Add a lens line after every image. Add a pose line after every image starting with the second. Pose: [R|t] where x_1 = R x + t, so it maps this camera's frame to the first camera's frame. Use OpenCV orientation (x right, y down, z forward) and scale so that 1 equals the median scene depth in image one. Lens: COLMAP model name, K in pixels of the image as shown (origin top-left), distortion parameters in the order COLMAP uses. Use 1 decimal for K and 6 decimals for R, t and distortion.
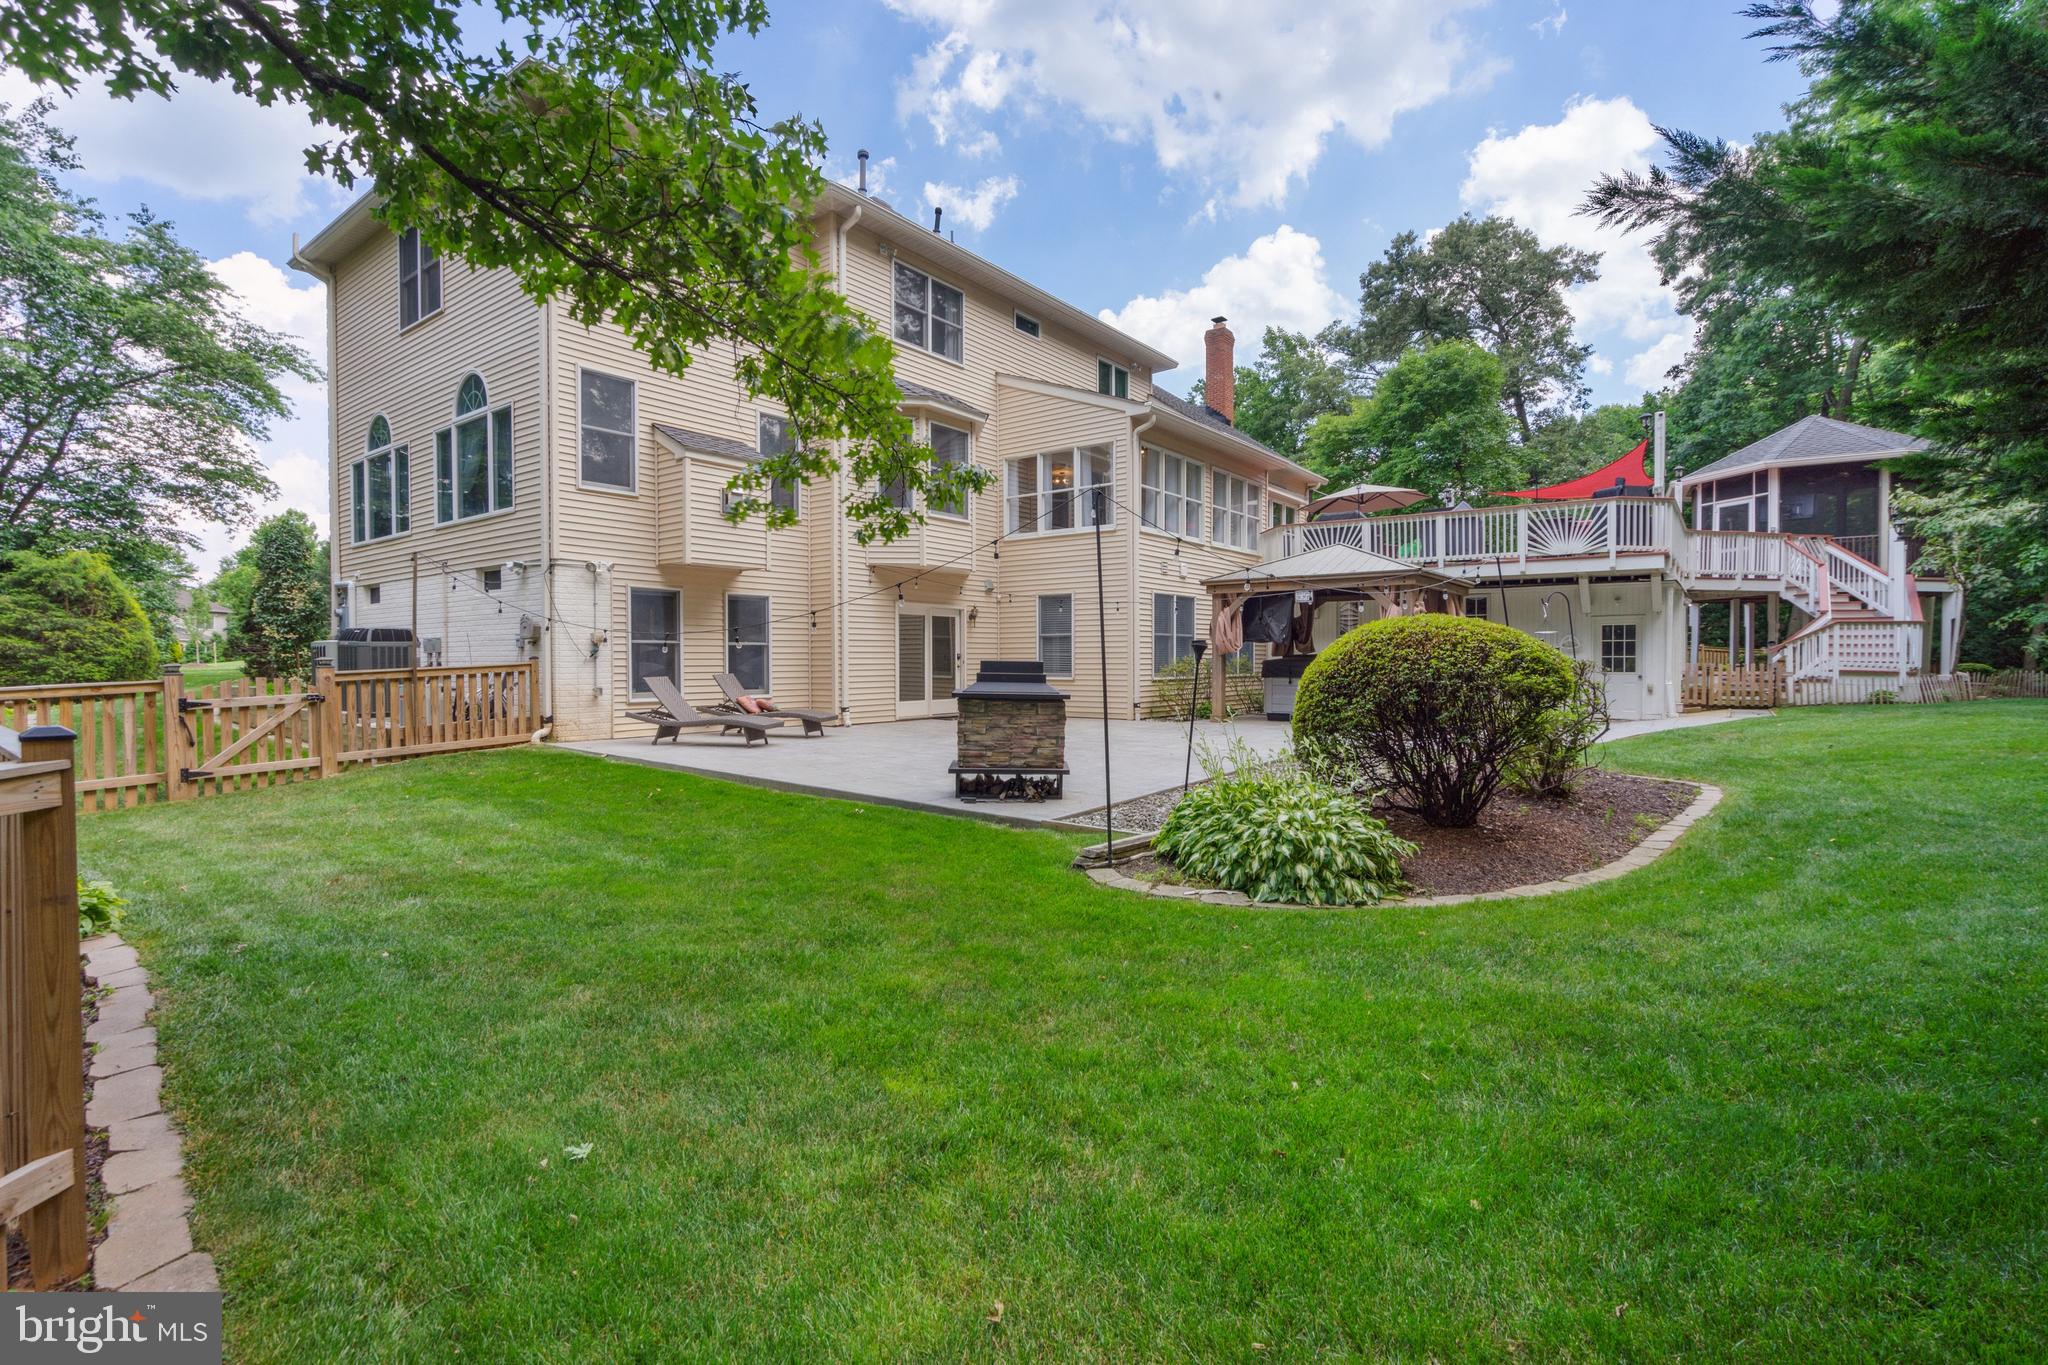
lens RADIAL K [[934.8, 0, 1020.9], [0, 934.8, 653.6], [0, 0, 1]] dist [-0.000690, -0.000774]
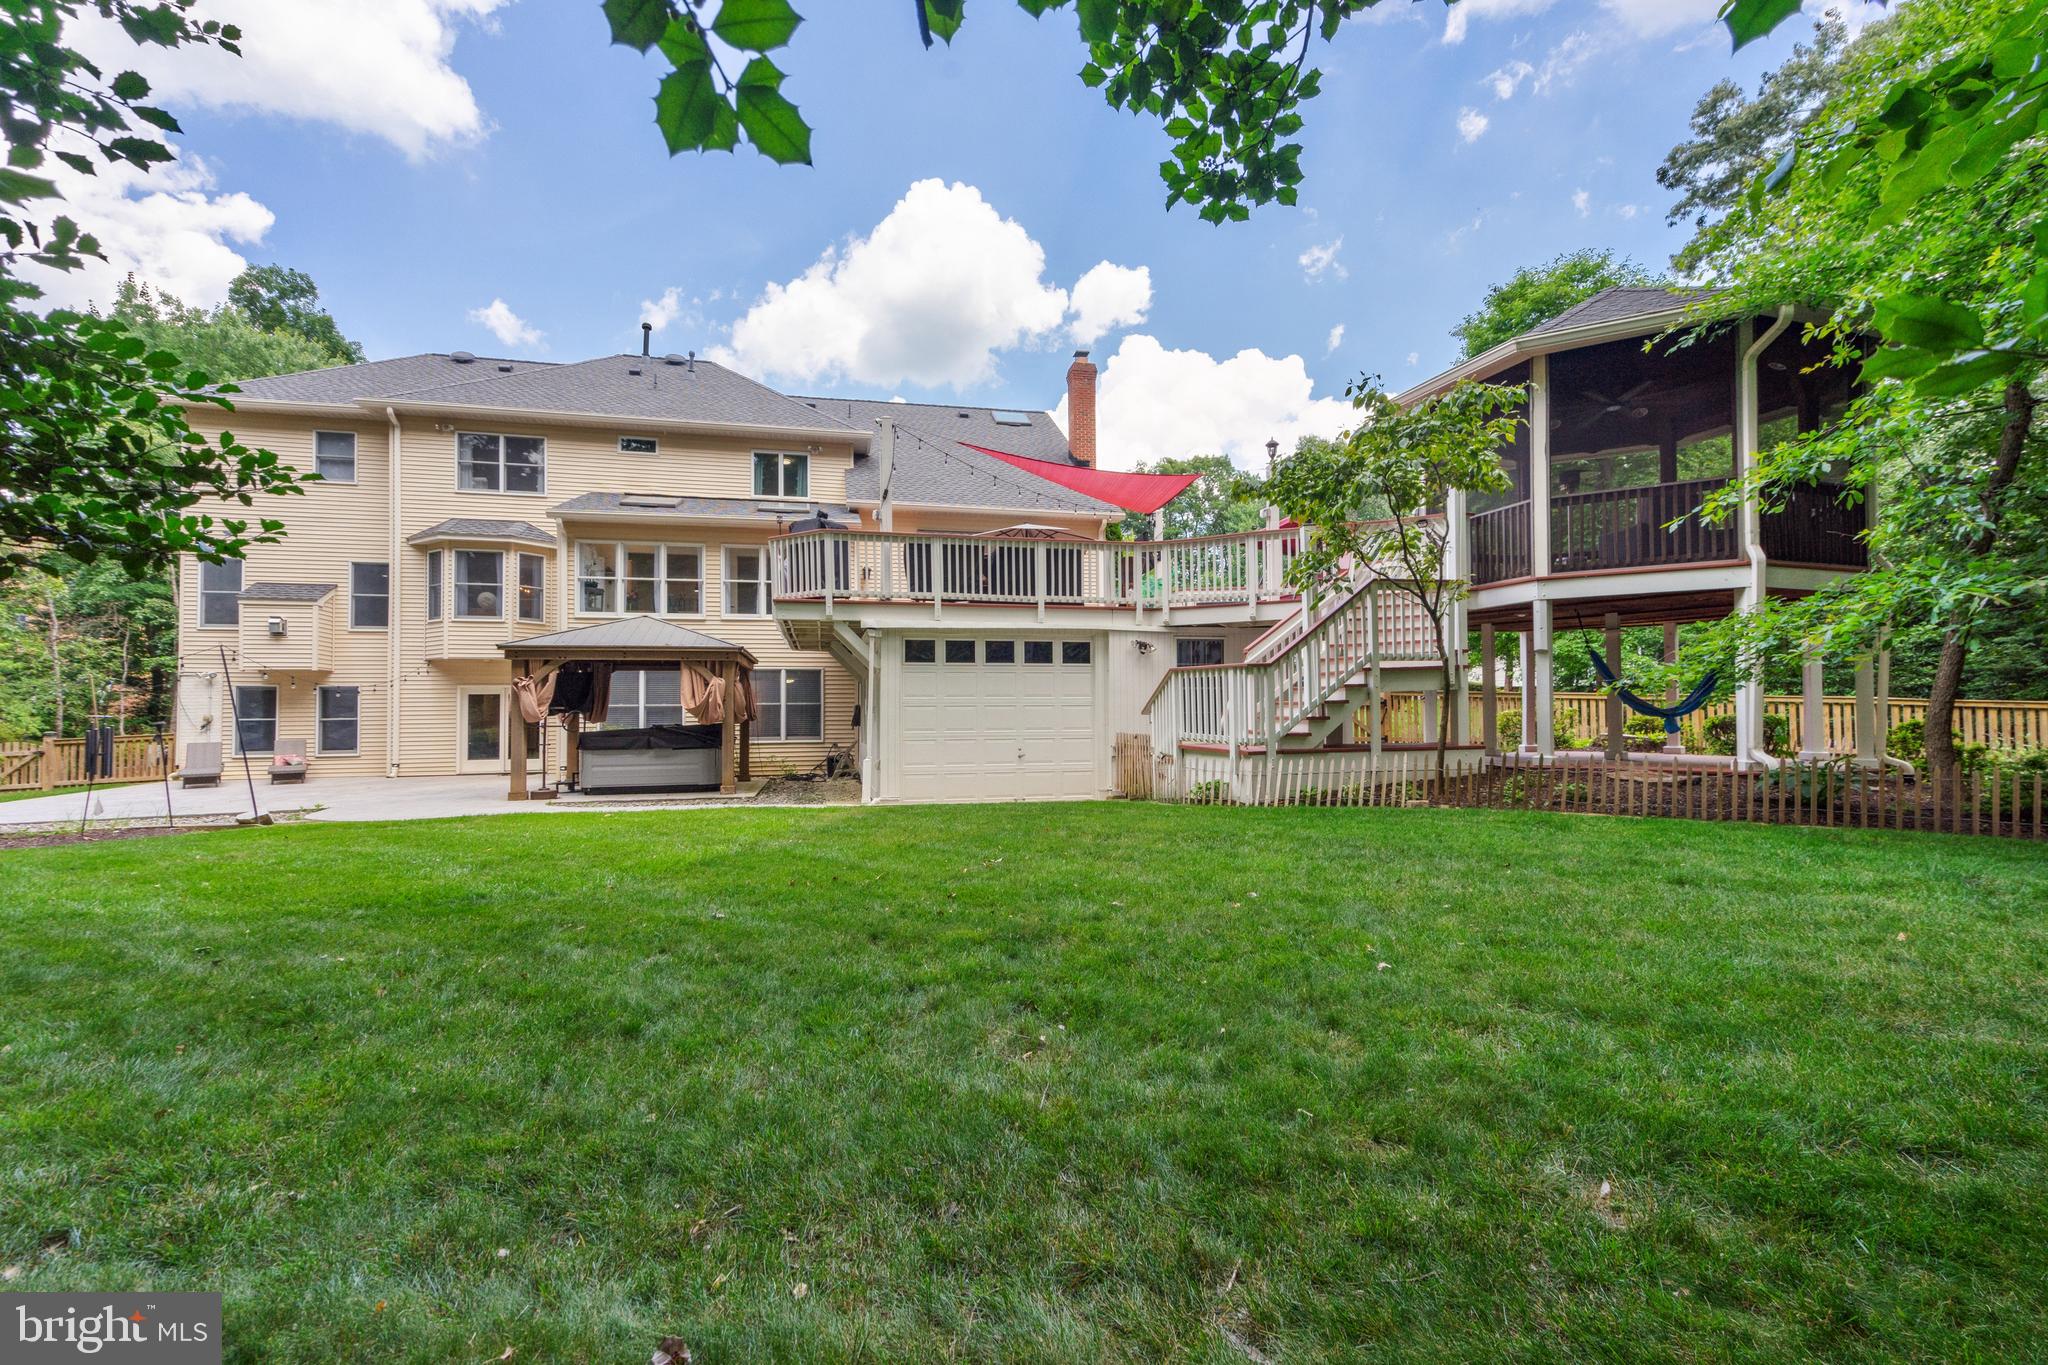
lens RADIAL K [[942.8, 0, 1022.1], [0, 942.8, 692.9], [0, 0, 1]] dist [-0.000864, -0.000231]
pose [[0.797888, -0.018698, -0.602516, 1.313885], [0.011886, 0.999812, -0.015288, -0.013645], [0.602689, 0.005037, 0.797961, 0.399900]]
